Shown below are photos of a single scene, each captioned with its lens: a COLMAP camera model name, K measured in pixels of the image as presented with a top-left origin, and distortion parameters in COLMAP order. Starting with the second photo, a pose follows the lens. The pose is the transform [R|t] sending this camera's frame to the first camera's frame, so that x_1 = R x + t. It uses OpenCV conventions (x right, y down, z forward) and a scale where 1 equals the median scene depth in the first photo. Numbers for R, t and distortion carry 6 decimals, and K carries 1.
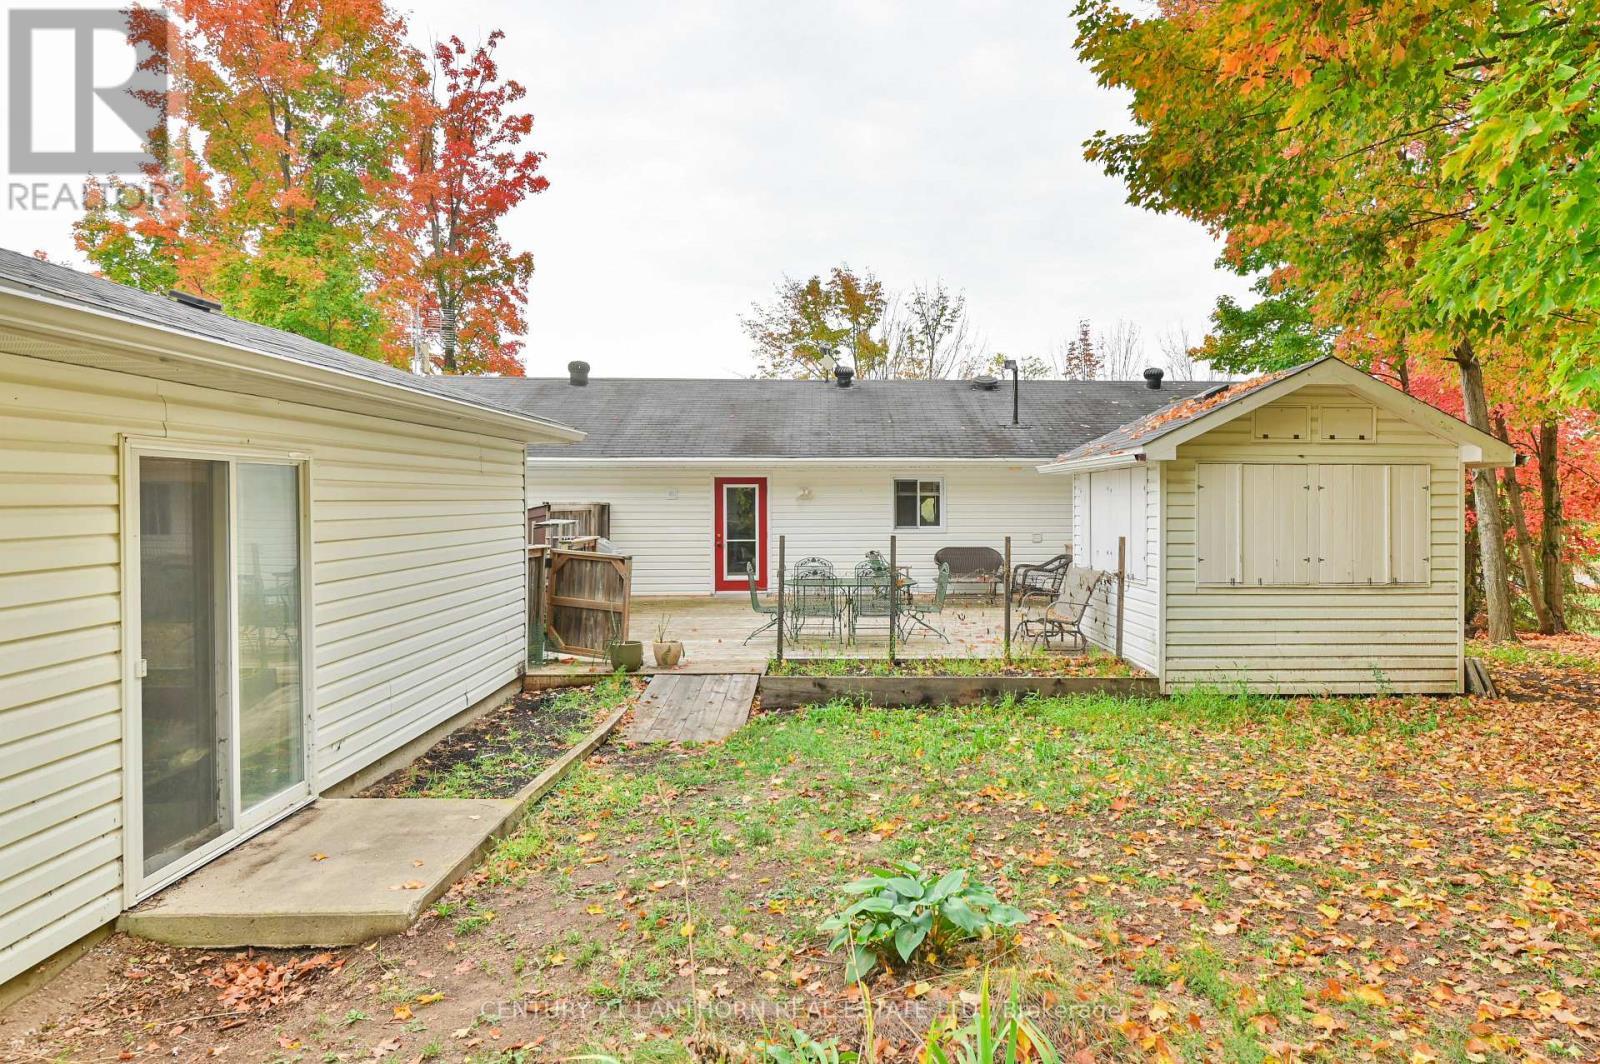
lens RADIAL K [[842.6, 0, 824.0], [0, 842.6, 504.7], [0, 0, 1]] dist [0.000280, 0.000638]
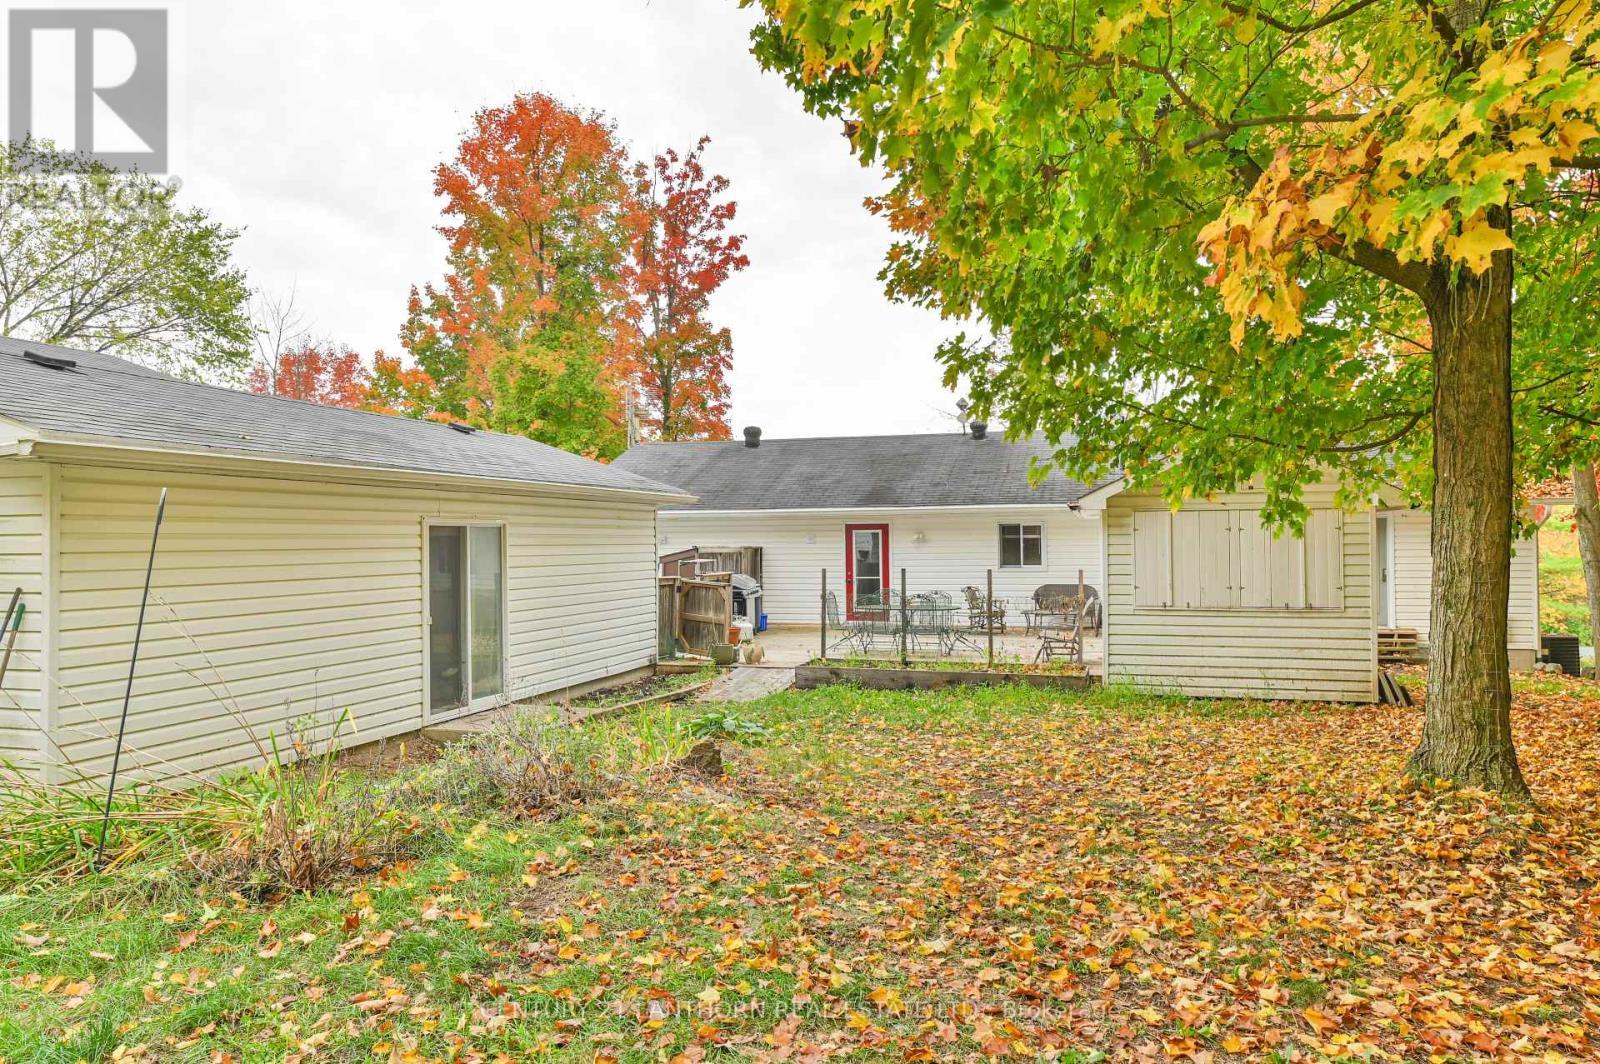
lens RADIAL K [[880.9, 0, 808.5], [0, 880.9, 538.2], [0, 0, 1]] dist [-0.023657, -0.000401]
pose [[0.958098, -0.009502, -0.286284, 0.088836], [0.006167, 0.999902, -0.012548, 0.001197], [0.286375, 0.010257, 0.958063, -0.101907]]
